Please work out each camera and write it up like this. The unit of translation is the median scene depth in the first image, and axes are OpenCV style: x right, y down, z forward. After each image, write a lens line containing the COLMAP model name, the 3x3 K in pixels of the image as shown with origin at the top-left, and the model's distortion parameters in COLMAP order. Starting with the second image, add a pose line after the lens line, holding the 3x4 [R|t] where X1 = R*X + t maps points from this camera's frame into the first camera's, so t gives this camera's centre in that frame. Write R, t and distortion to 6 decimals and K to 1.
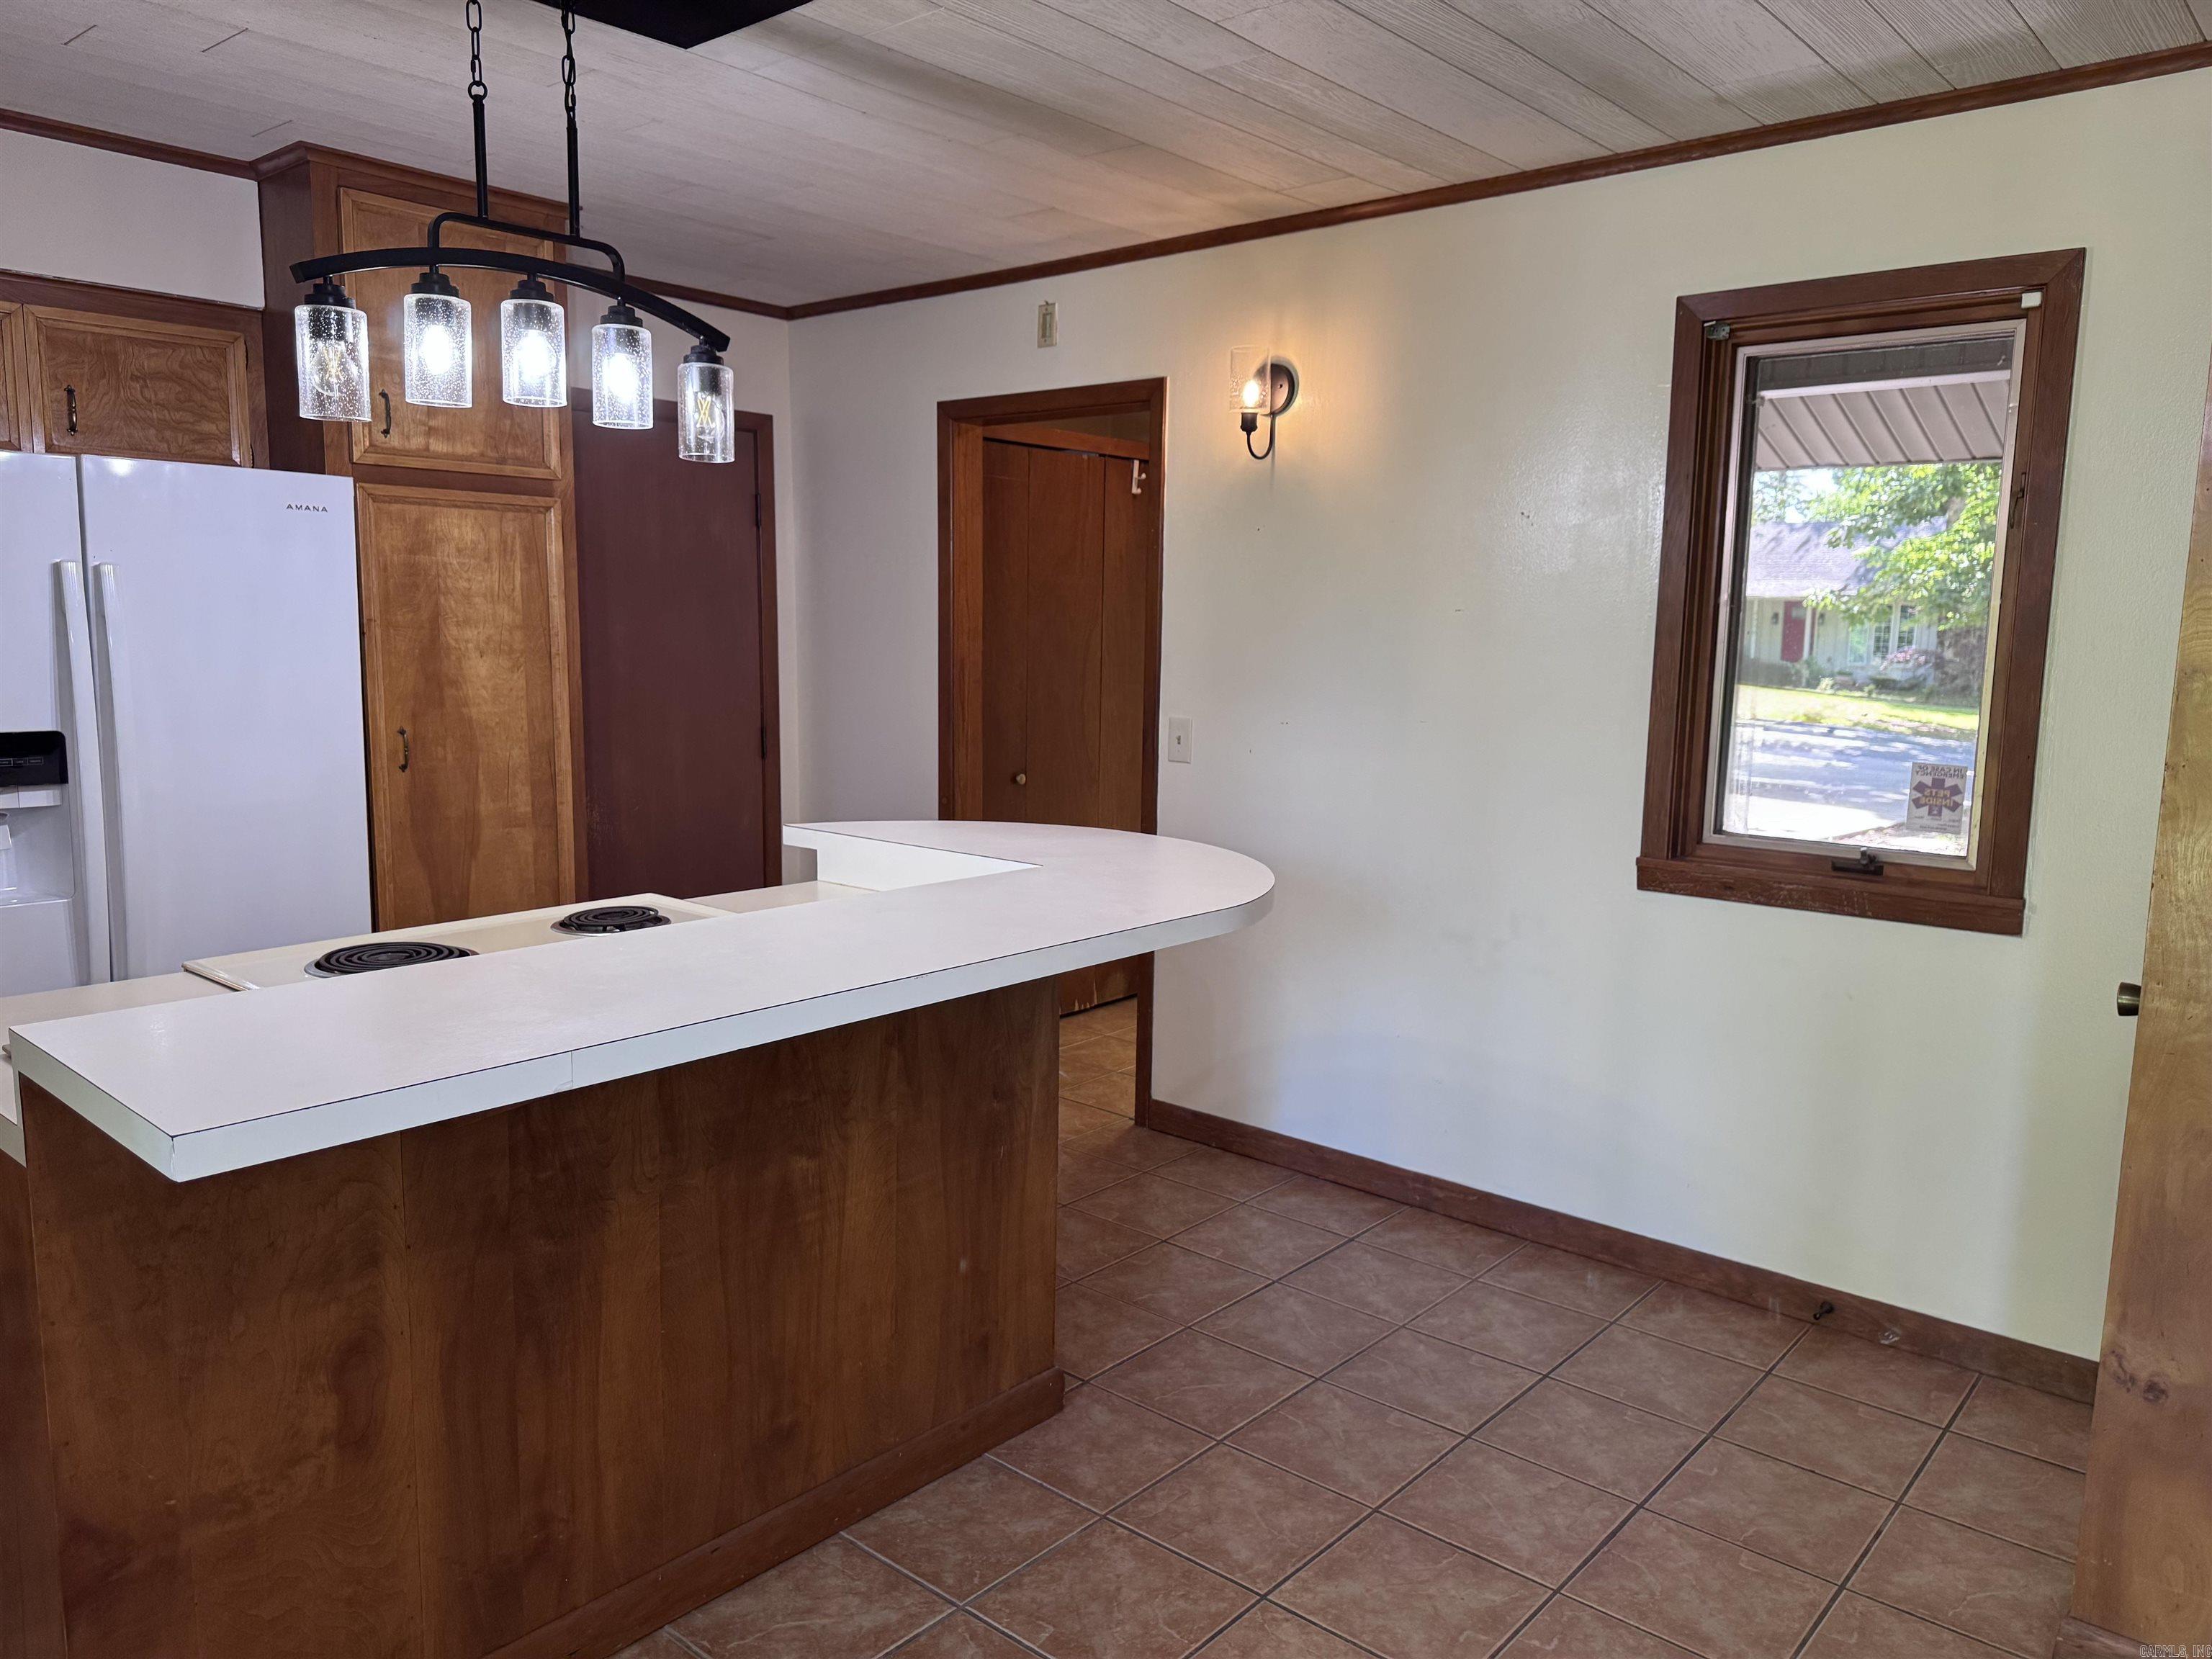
lens RADIAL K [[1549.1, 0, 1105.8], [0, 1549.1, 829.8], [0, 0, 1]] dist [0.073201, -0.093335]
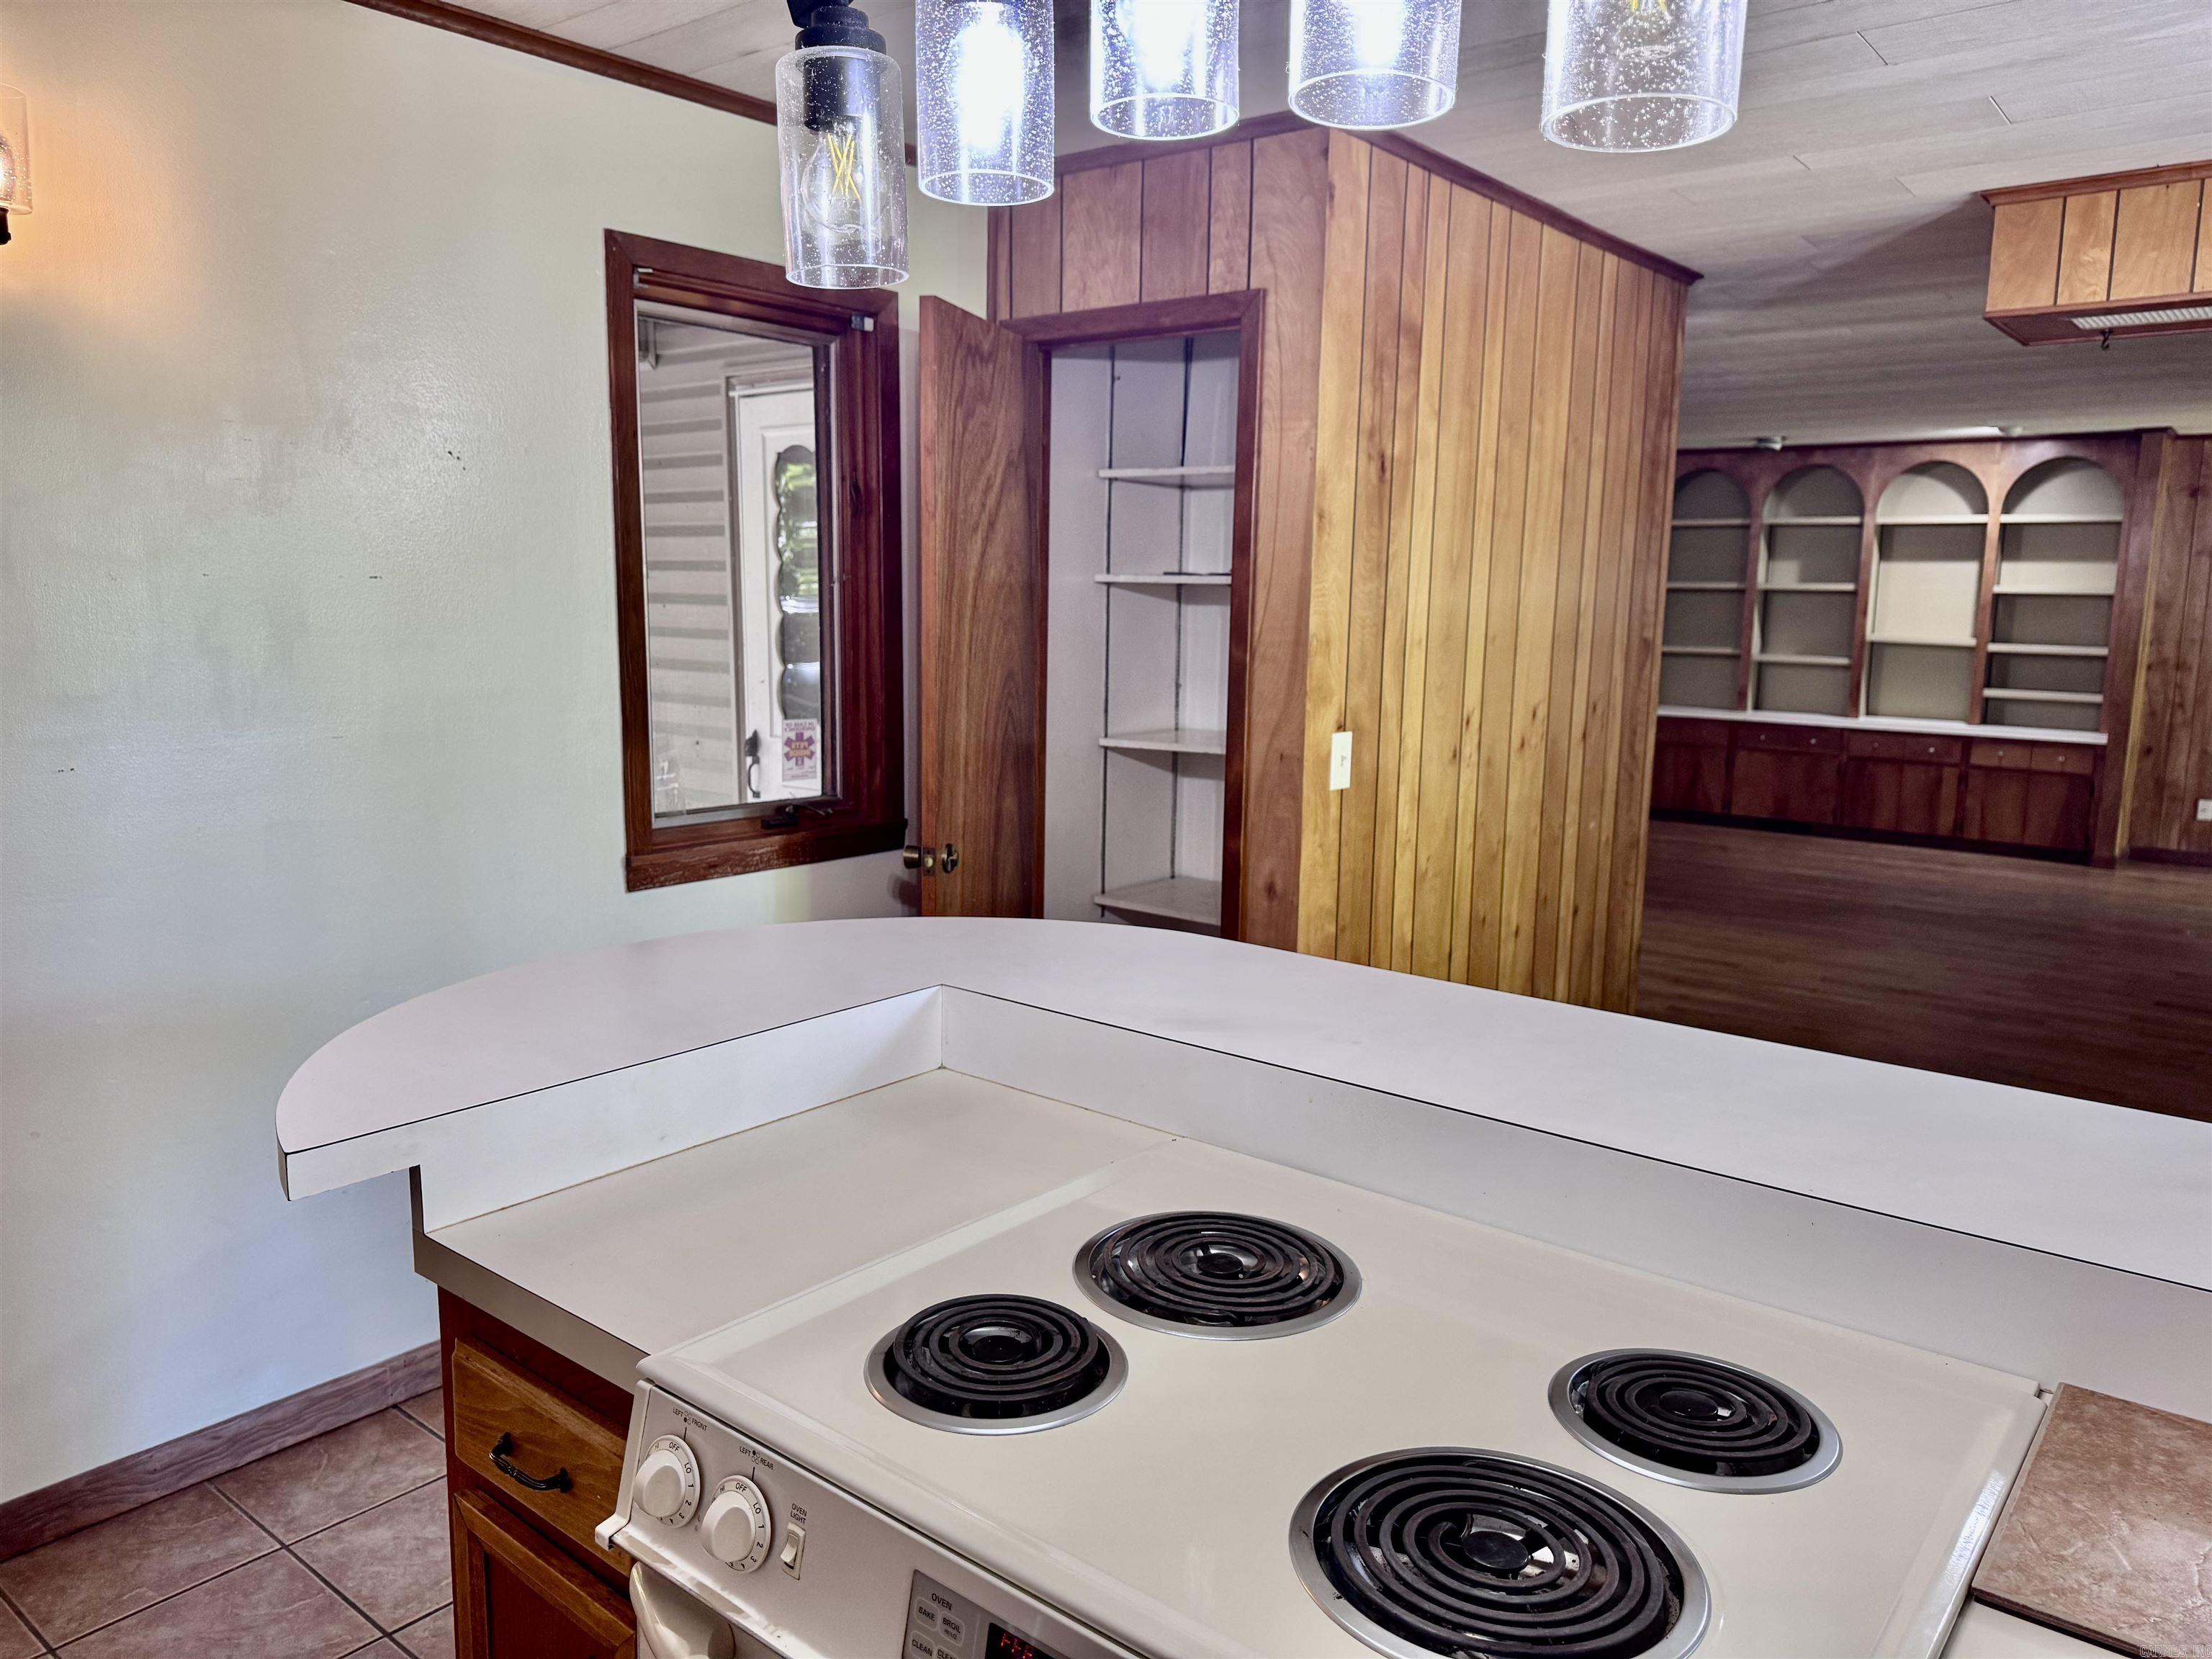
lens RADIAL K [[1549.1, 0, 1108.6], [0, 1549.1, 830.4], [0, 0, 1]] dist [0.073201, -0.093335]
pose [[-0.033003, -0.164837, 0.985768, -0.595180], [0.116292, 0.978973, 0.167594, -0.125318], [-0.992667, 0.120168, -0.013140, 0.798950]]
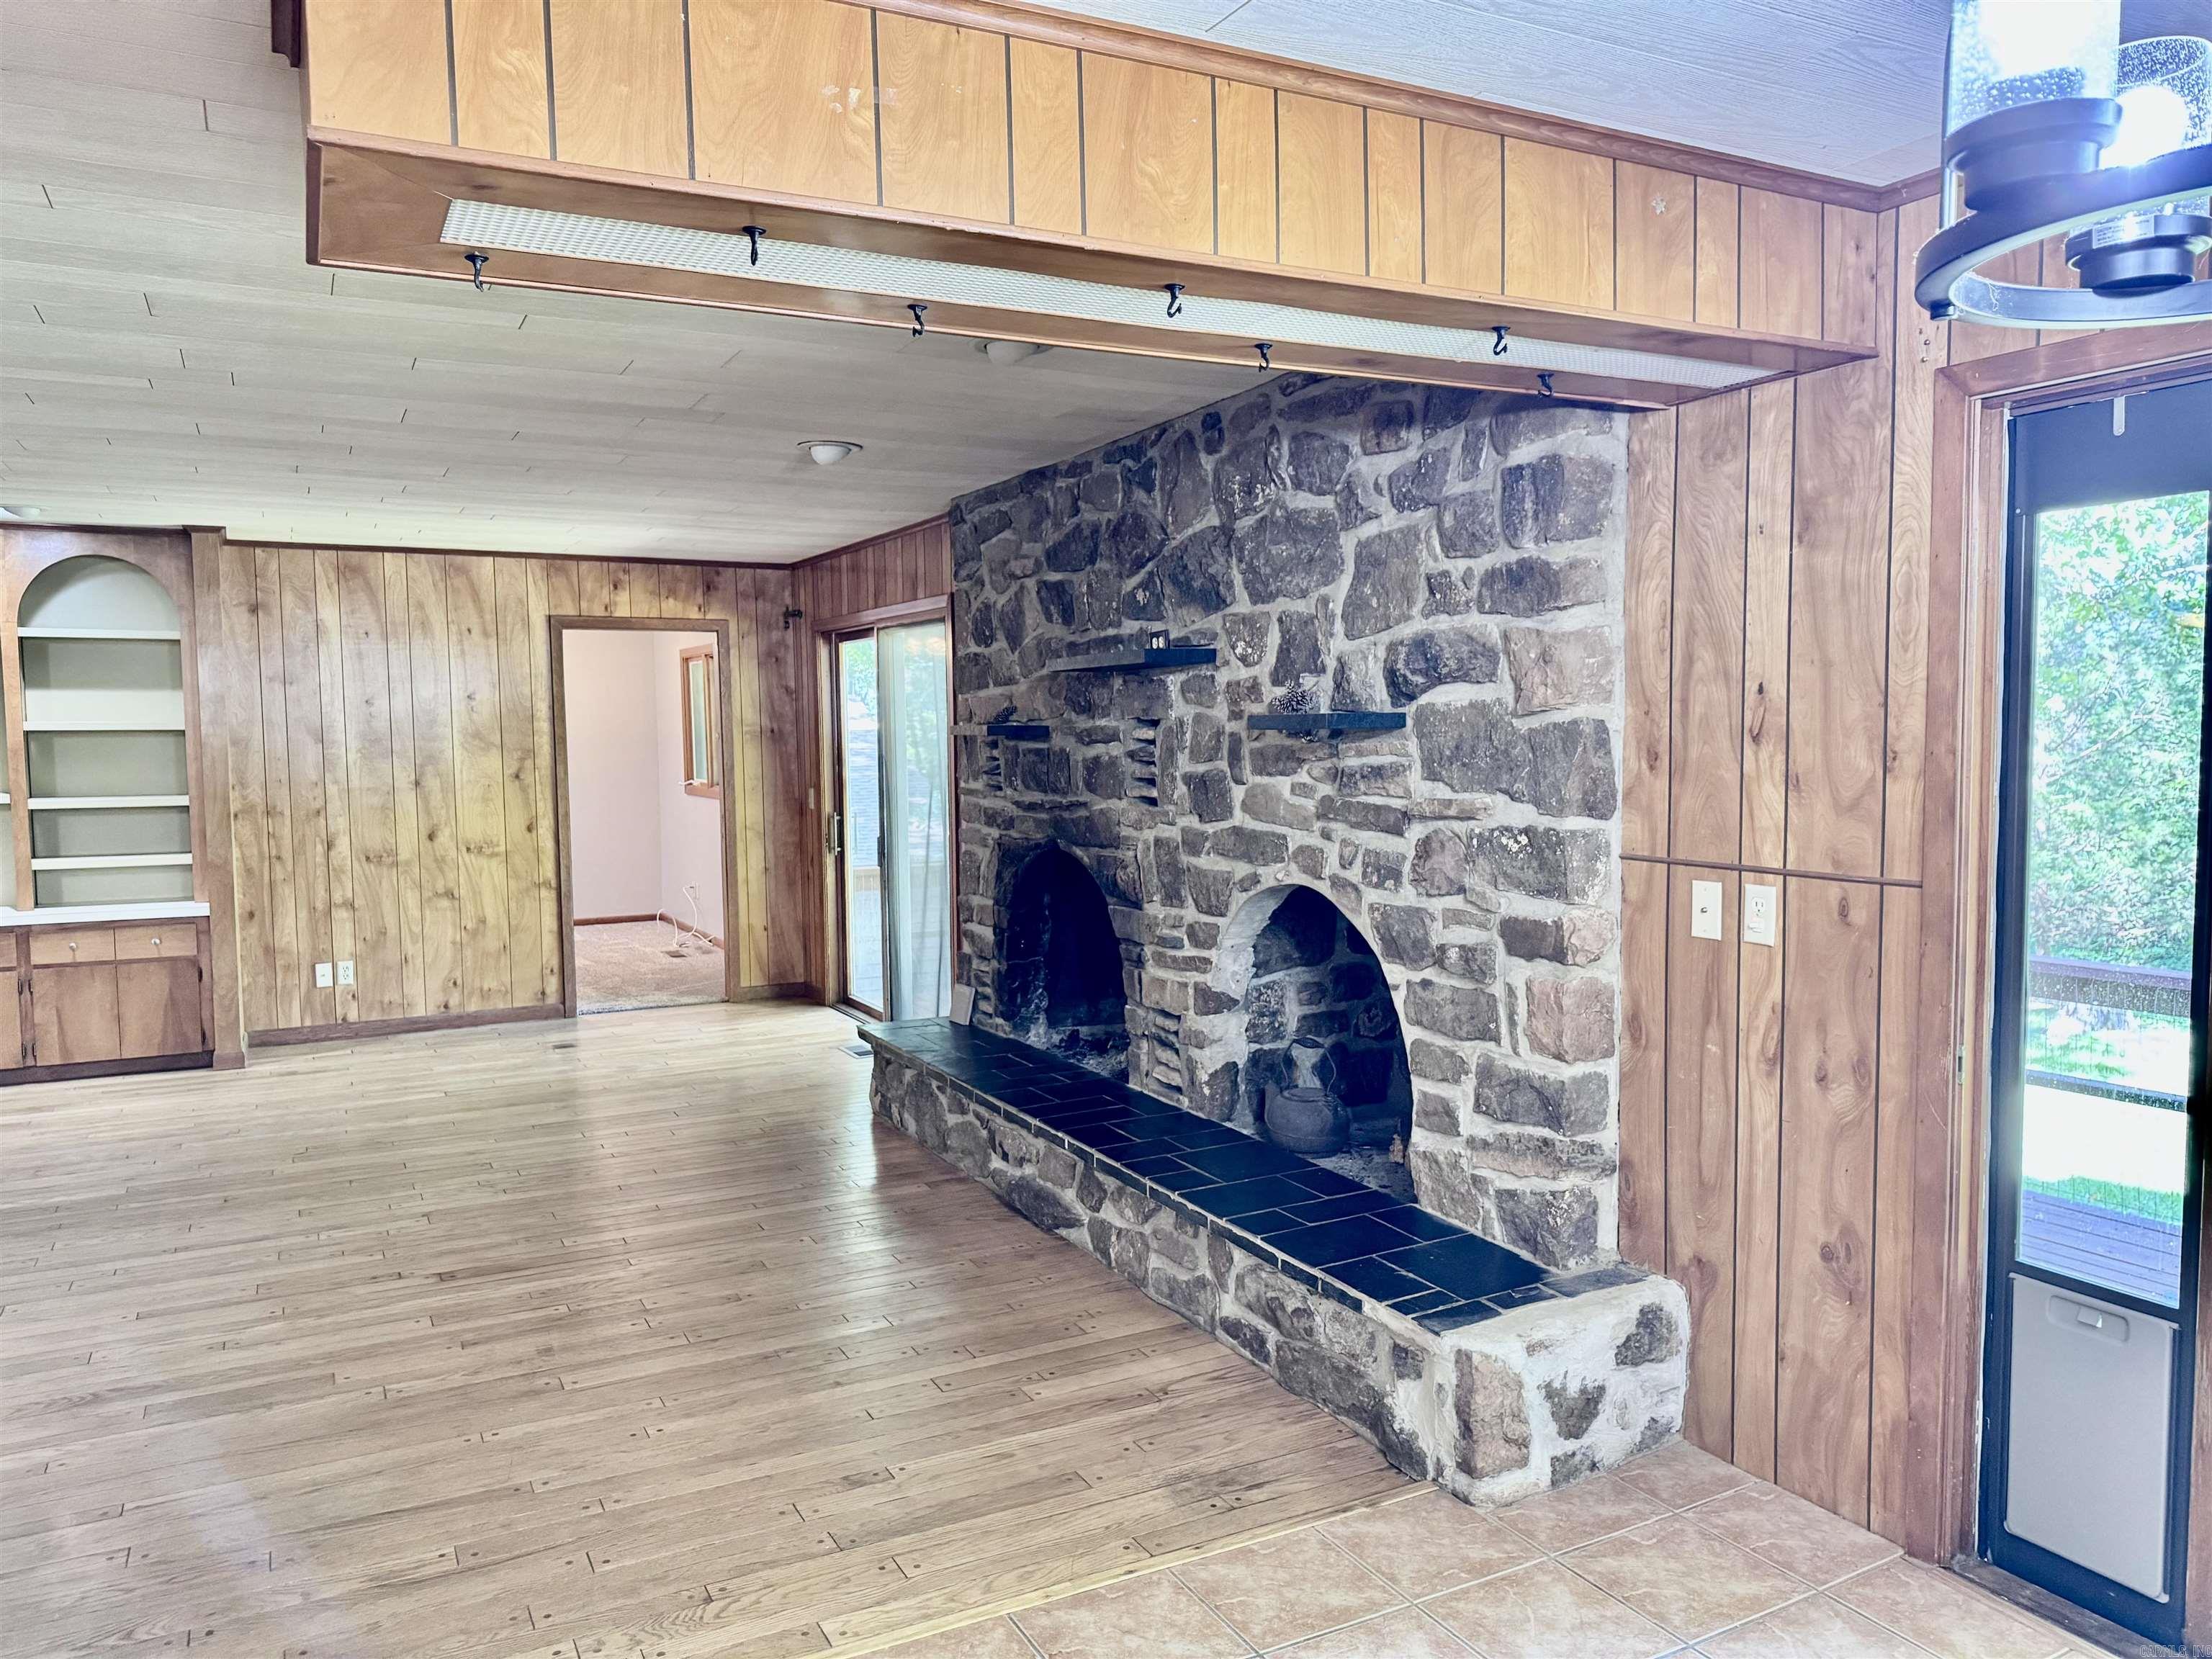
lens RADIAL K [[1549.1, 0, 1101.3], [0, 1549.1, 838.7], [0, 0, 1]] dist [0.073201, -0.093335]
pose [[-0.930667, -0.029264, 0.364695, 0.145753], [0.046995, 0.978977, 0.198482, -0.089711], [-0.362836, 0.201860, -0.909727, 0.523927]]
